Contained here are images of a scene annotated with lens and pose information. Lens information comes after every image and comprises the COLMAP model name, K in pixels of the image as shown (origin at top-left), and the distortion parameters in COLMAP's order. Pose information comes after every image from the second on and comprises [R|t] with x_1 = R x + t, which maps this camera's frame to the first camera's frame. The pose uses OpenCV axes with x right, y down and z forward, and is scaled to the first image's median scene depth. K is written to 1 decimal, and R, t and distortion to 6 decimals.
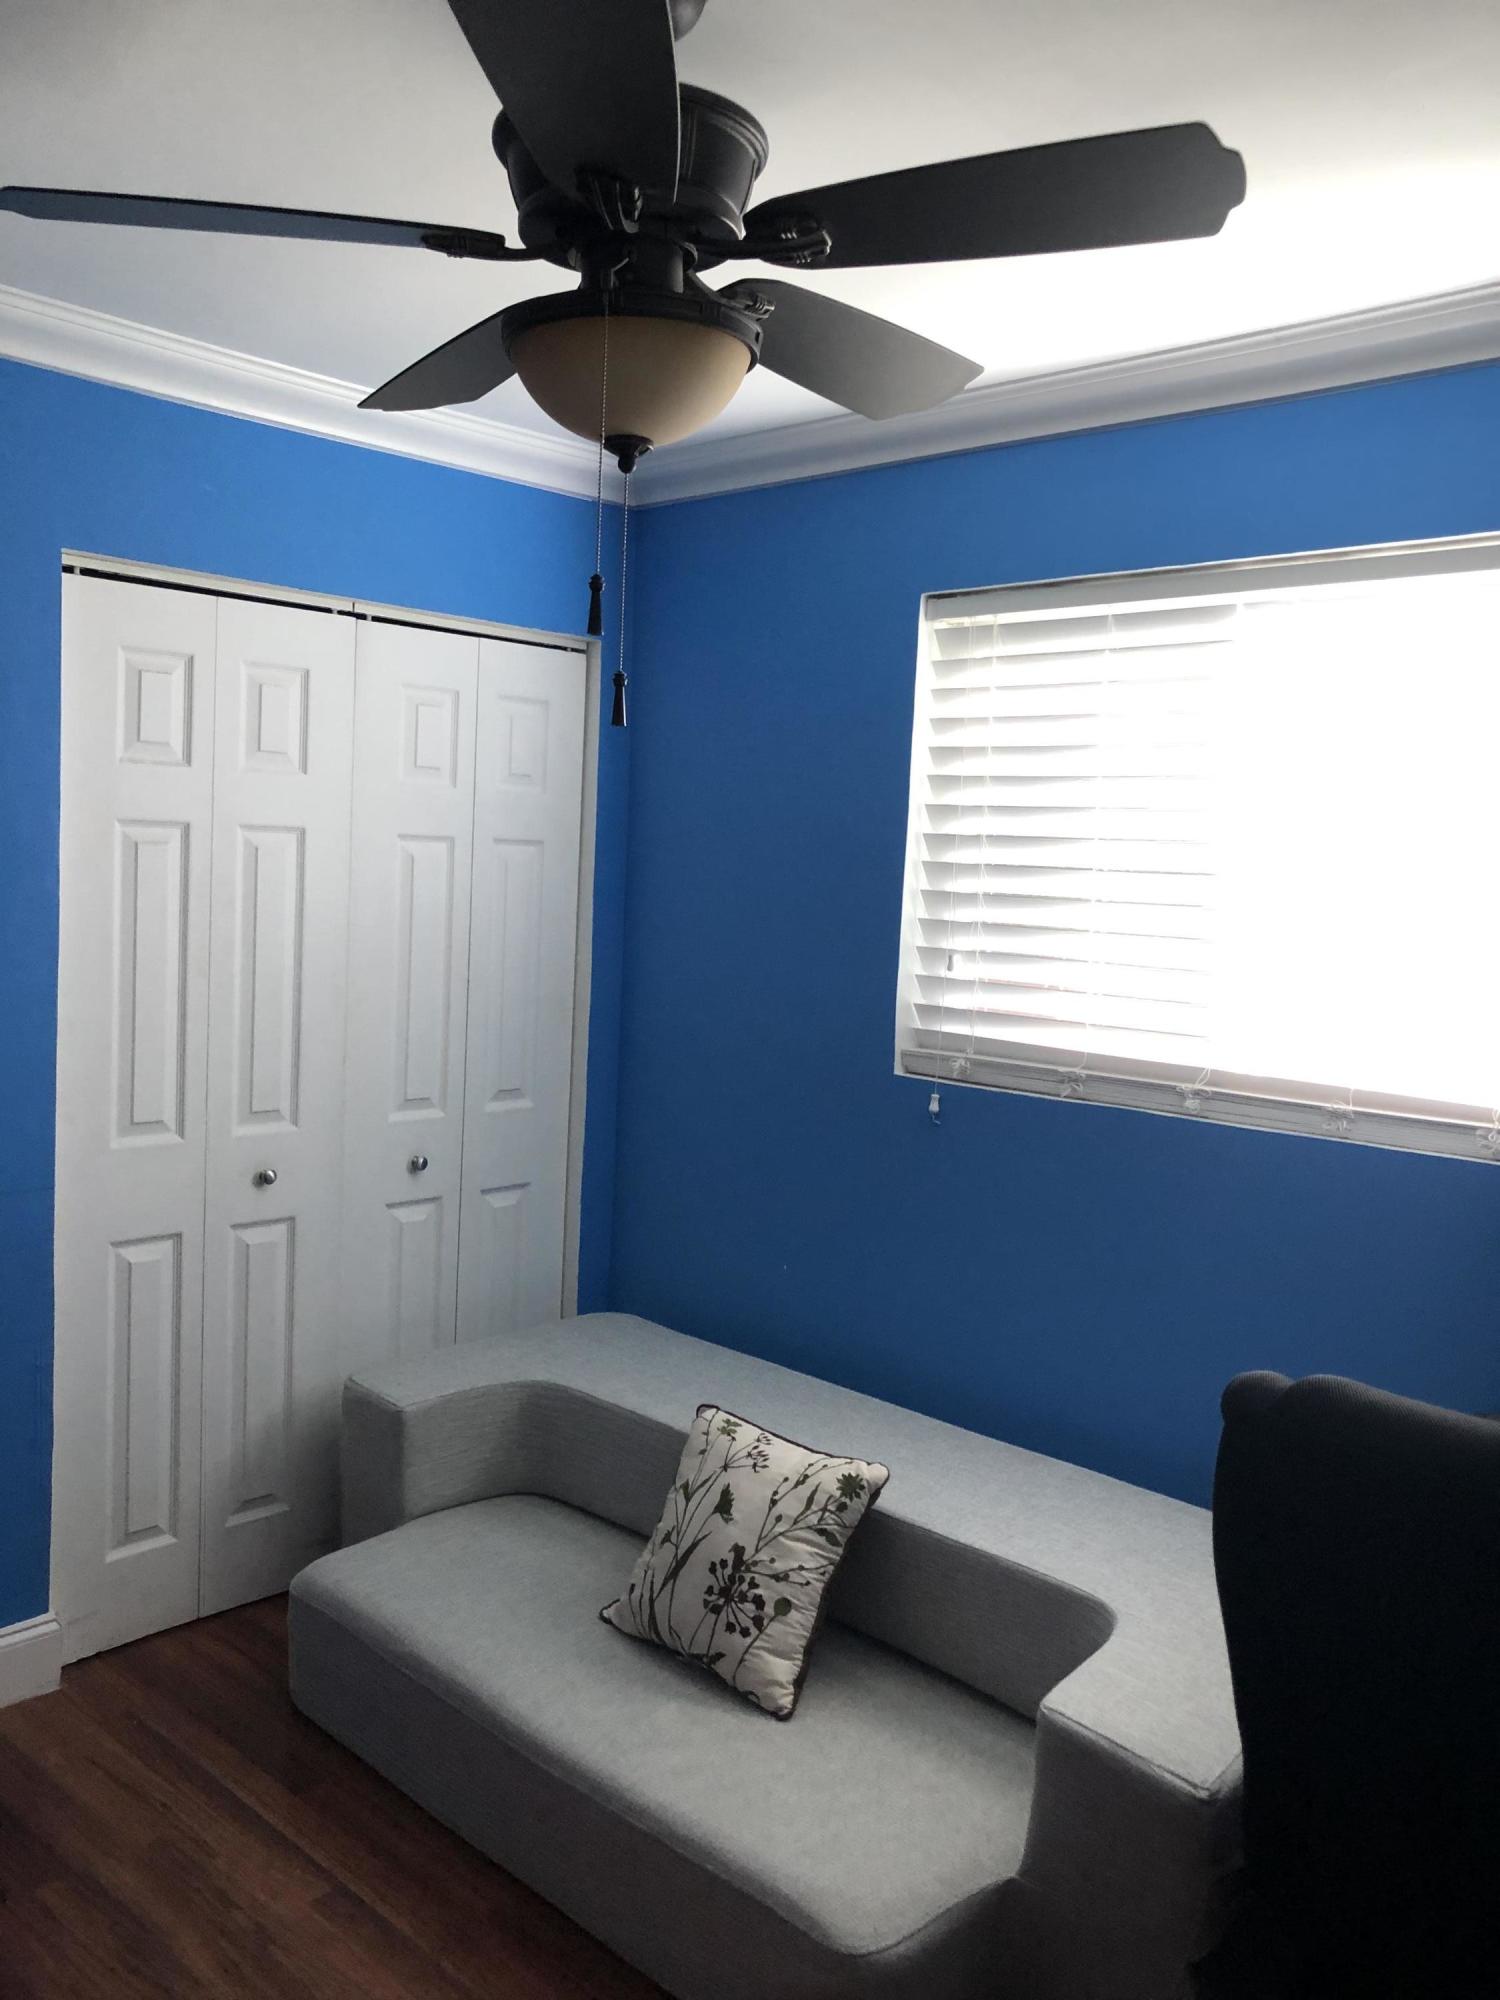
lens RADIAL K [[1604.0, 0, 751.6], [0, 1604.0, 948.2], [0, 0, 1]] dist [-0.021877, -0.007746]
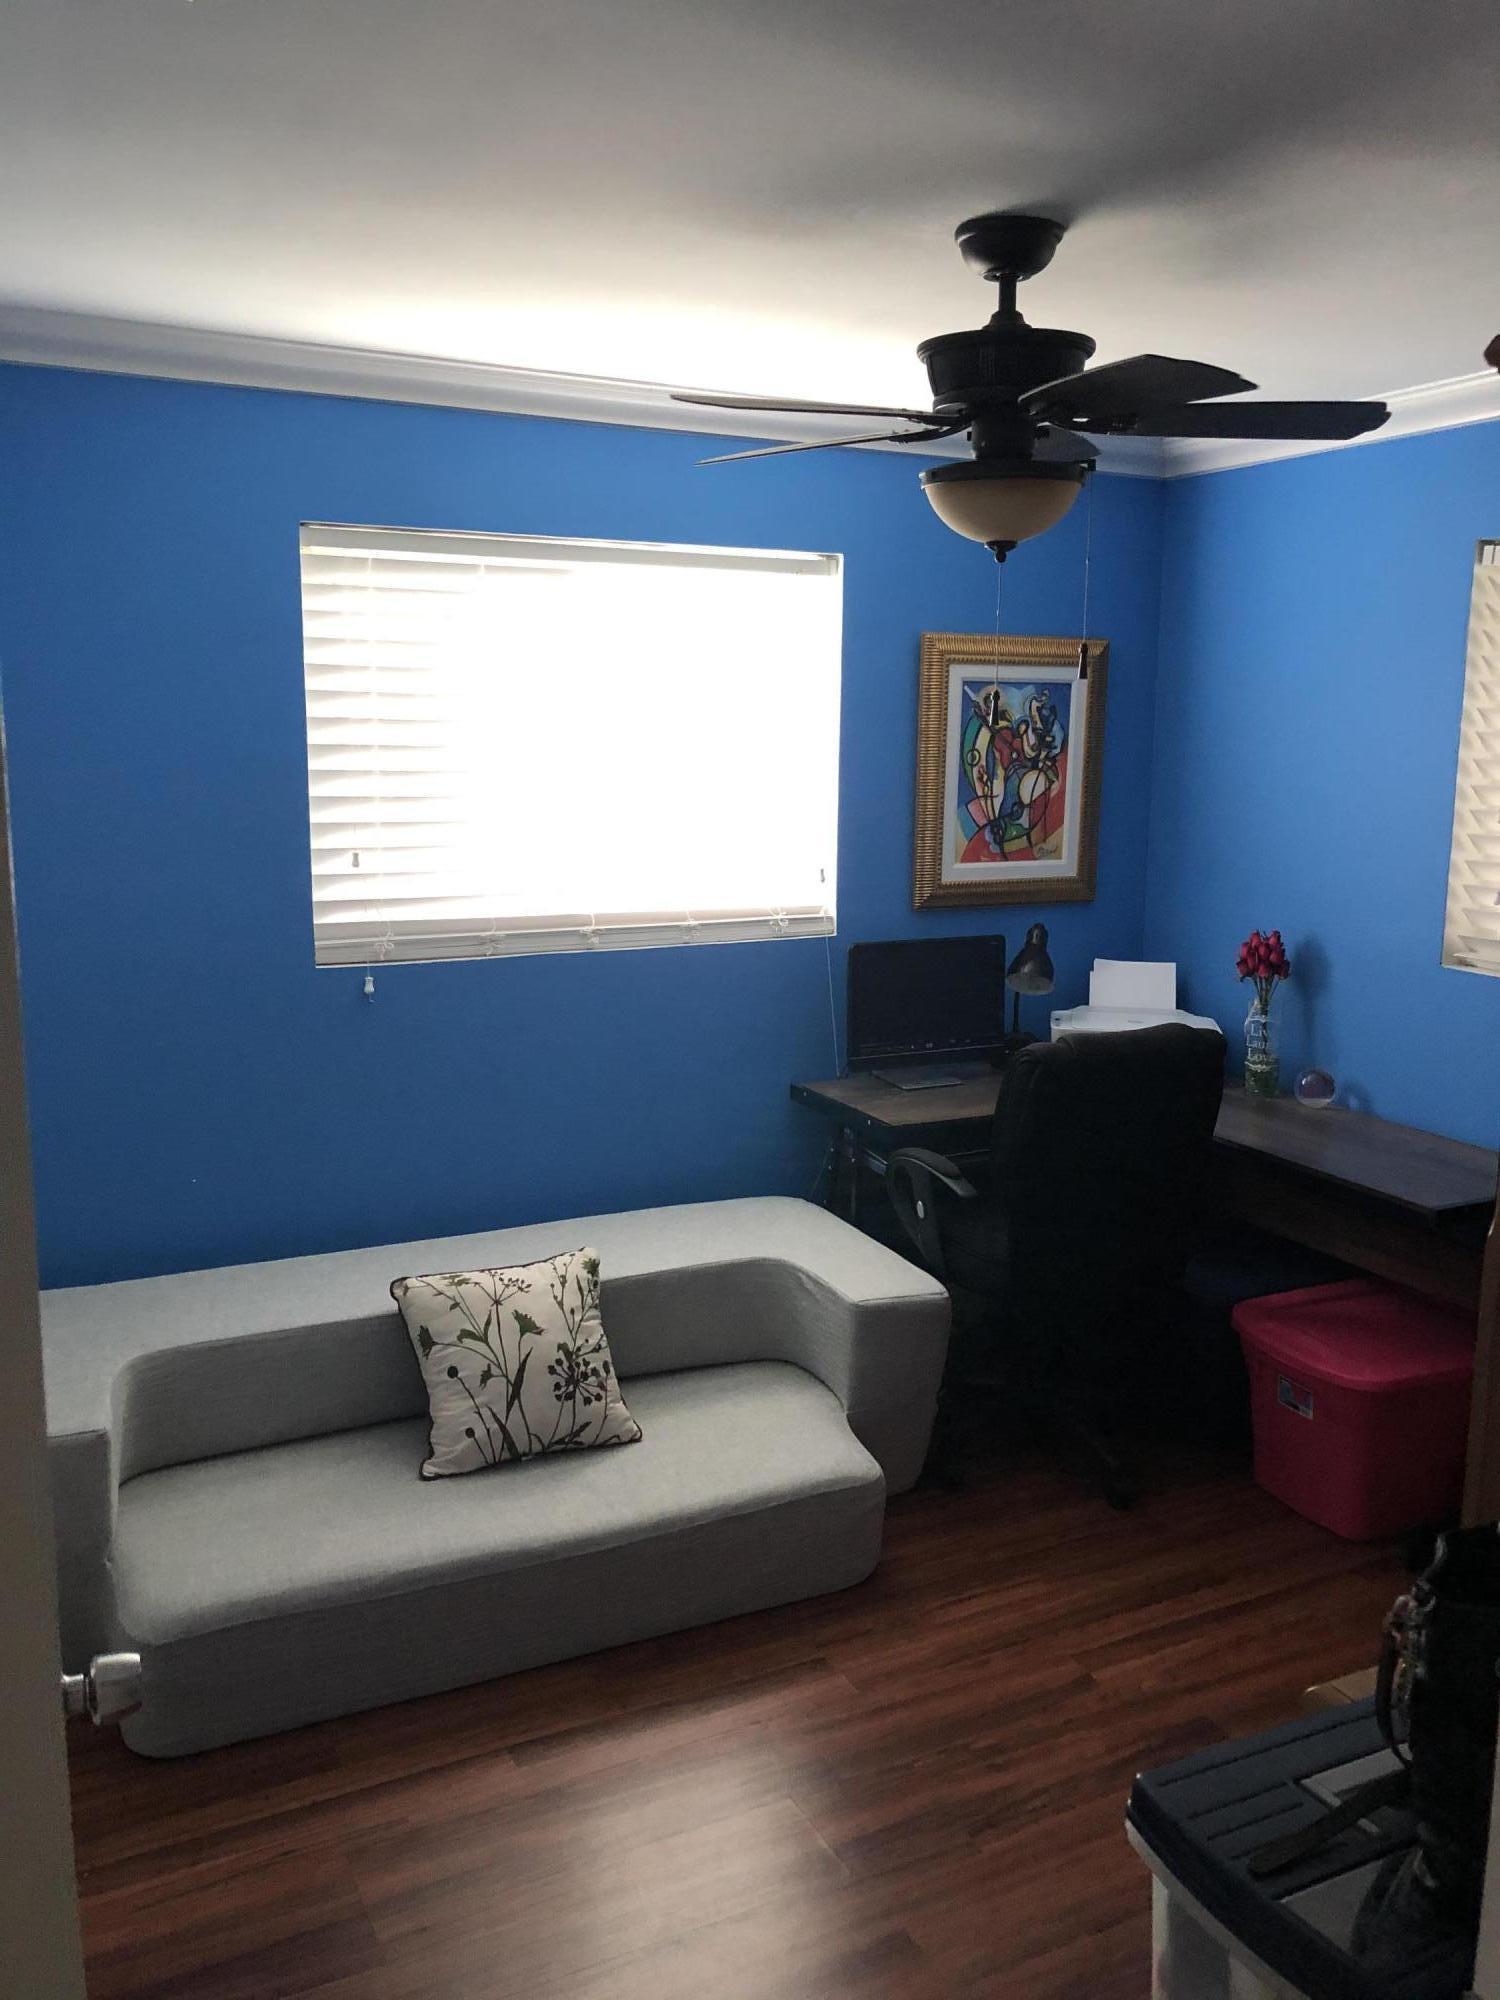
lens RADIAL K [[1626.9, 0, 750.0], [0, 1626.9, 1000.0], [0, 0, 1]] dist [0.146777, -0.315561]
pose [[0.355372, -0.200733, 0.912917, -1.044450], [0.057873, 0.979520, 0.192850, -0.124548], [-0.932932, -0.015701, 0.359711, 0.397045]]
